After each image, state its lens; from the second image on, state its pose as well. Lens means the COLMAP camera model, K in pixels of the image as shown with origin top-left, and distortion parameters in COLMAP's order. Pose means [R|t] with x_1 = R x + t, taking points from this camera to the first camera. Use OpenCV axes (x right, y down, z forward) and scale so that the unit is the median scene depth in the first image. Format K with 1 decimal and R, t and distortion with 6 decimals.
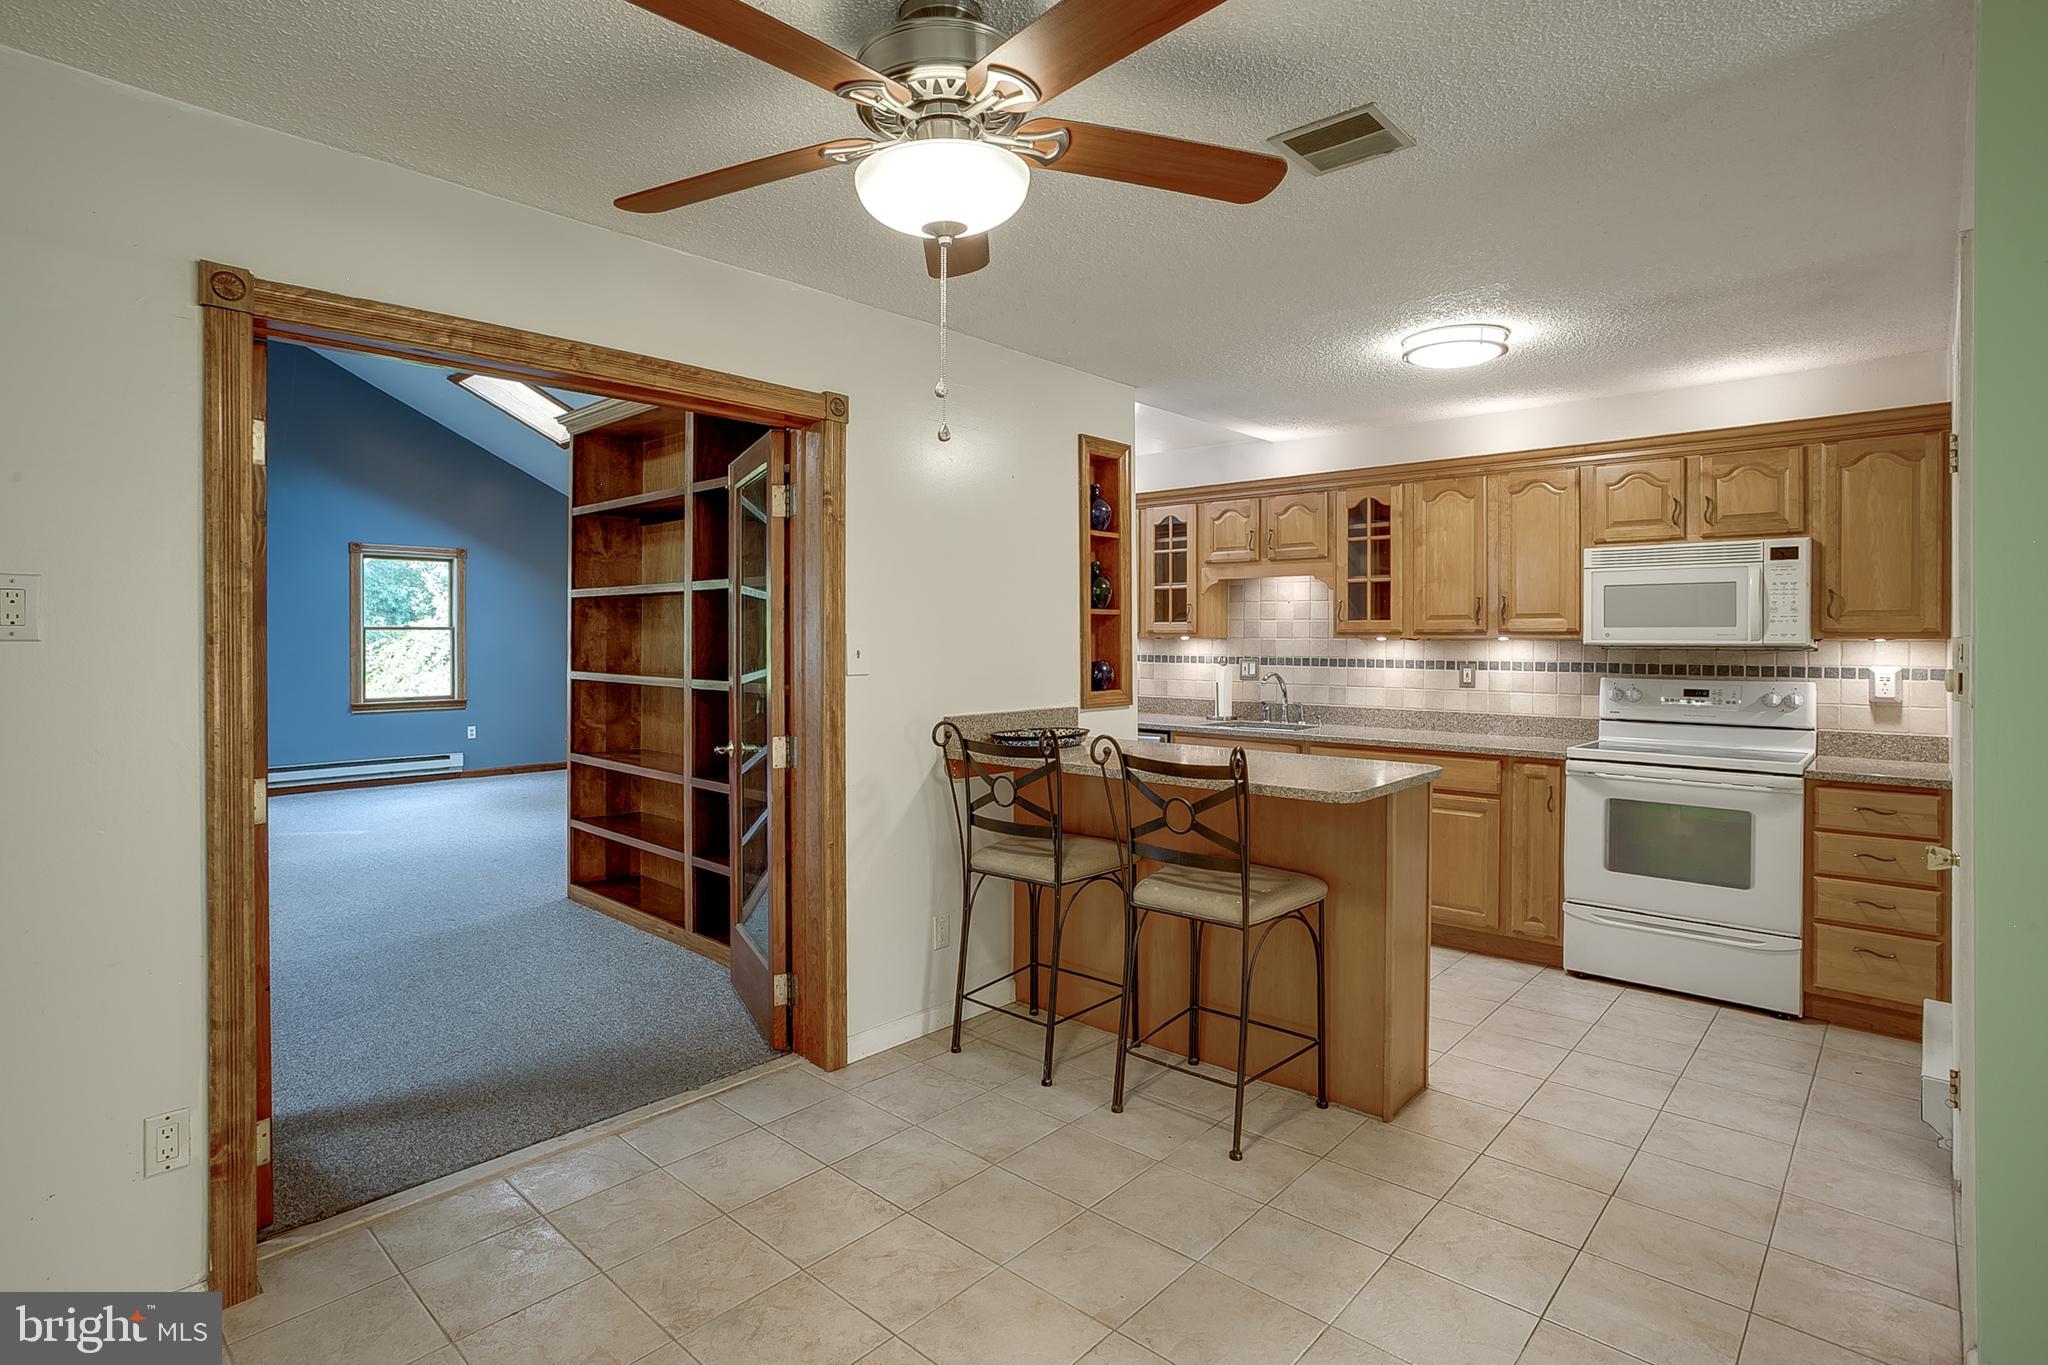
lens RADIAL K [[983.0, 0, 1064.0], [0, 983.0, 649.1], [0, 0, 1]] dist [-0.012470, -0.000043]
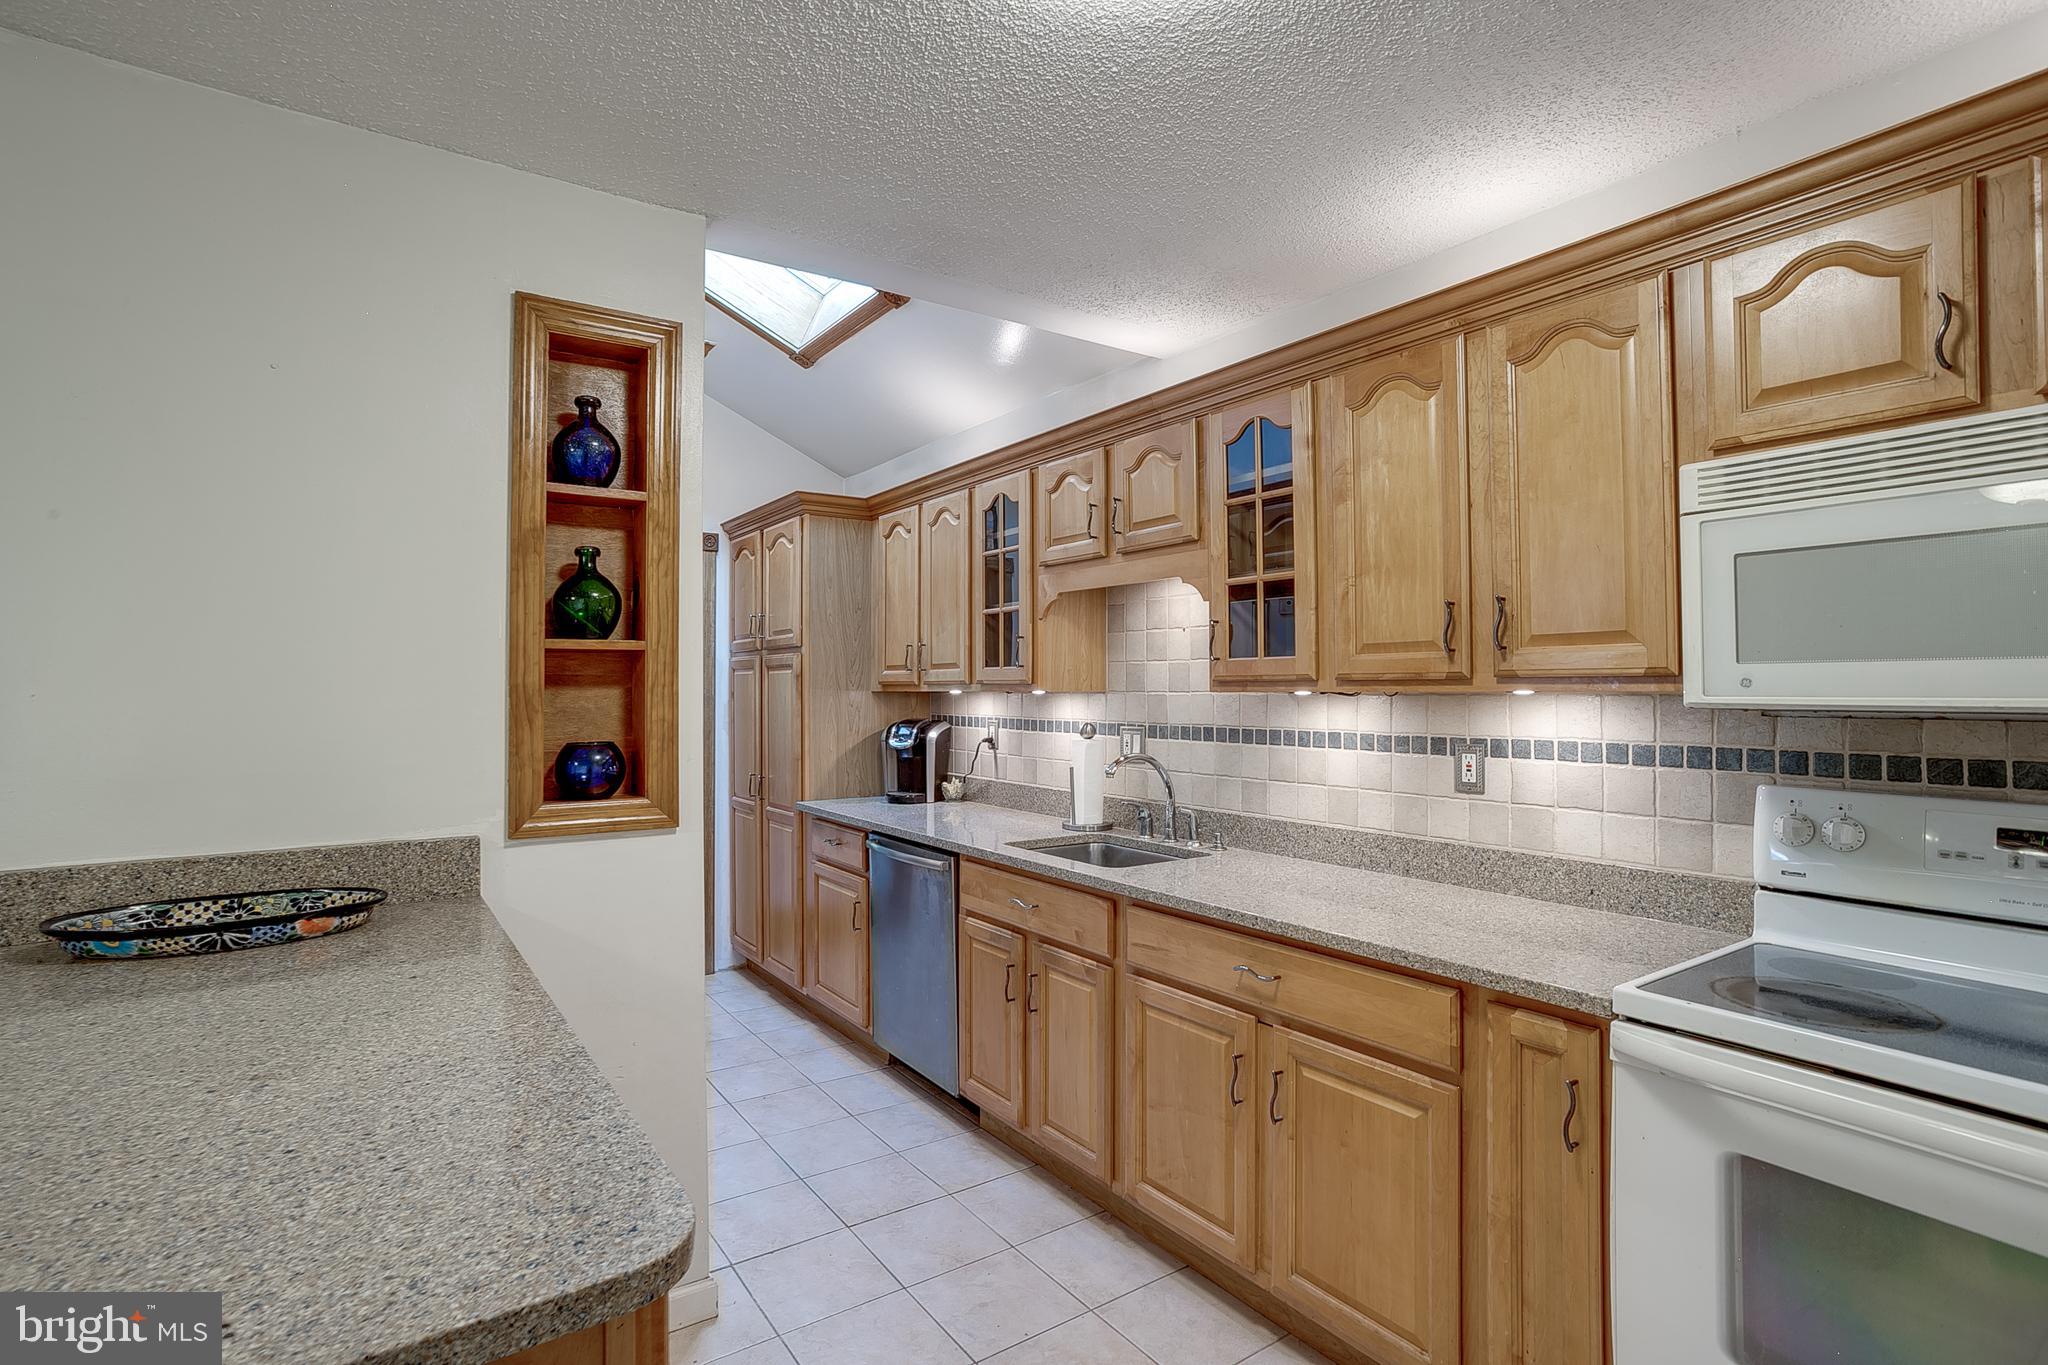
lens RADIAL K [[990.6, 0, 1000.6], [0, 990.6, 671.9], [0, 0, 1]] dist [-0.059845, 0.029794]
pose [[0.965723, -0.010021, -0.259380, 0.321496], [0.002320, 0.999548, -0.029980, -0.006778], [0.259563, 0.028351, 0.965310, 0.485626]]
